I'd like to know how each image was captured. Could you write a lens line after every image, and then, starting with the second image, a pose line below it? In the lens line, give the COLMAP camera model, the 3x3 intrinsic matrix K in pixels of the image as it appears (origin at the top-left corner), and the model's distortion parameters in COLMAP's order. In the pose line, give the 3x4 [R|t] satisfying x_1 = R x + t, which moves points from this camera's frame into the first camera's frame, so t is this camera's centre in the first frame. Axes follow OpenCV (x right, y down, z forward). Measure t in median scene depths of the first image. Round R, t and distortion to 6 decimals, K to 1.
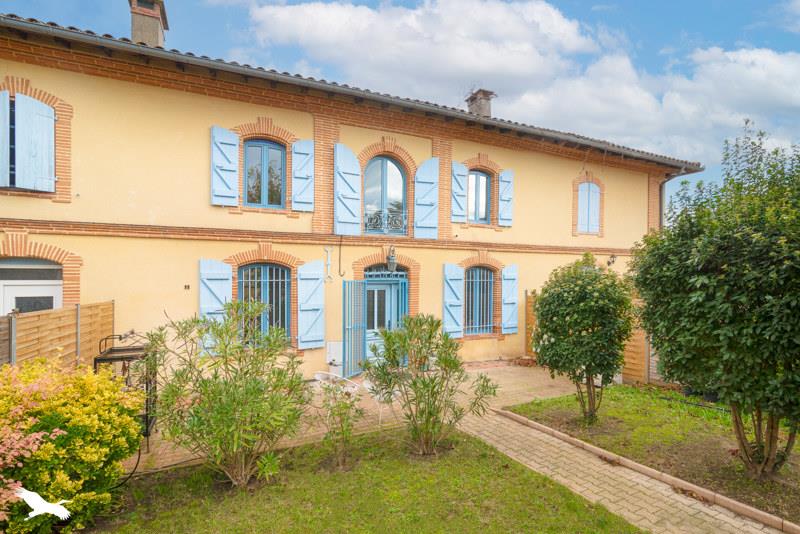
lens RADIAL K [[370.6, 0, 400.3], [0, 370.6, 266.8], [0, 0, 1]] dist [-0.017634, 0.000075]
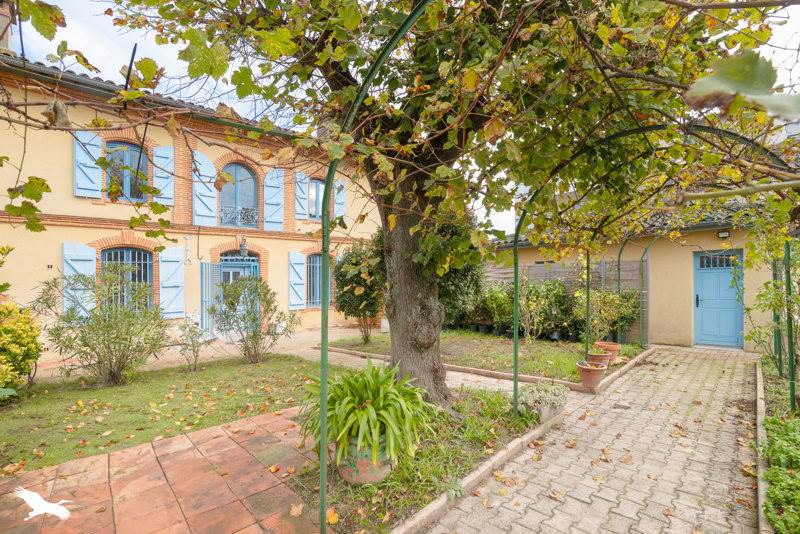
lens RADIAL K [[370.6, 0, 396.1], [0, 370.6, 270.6], [0, 0, 1]] dist [-0.017634, 0.000075]
pose [[0.954677, -0.004966, 0.297602, 0.097390], [0.003318, 0.999976, 0.006043, 0.056224], [-0.297625, -0.004782, 0.954671, -0.354706]]
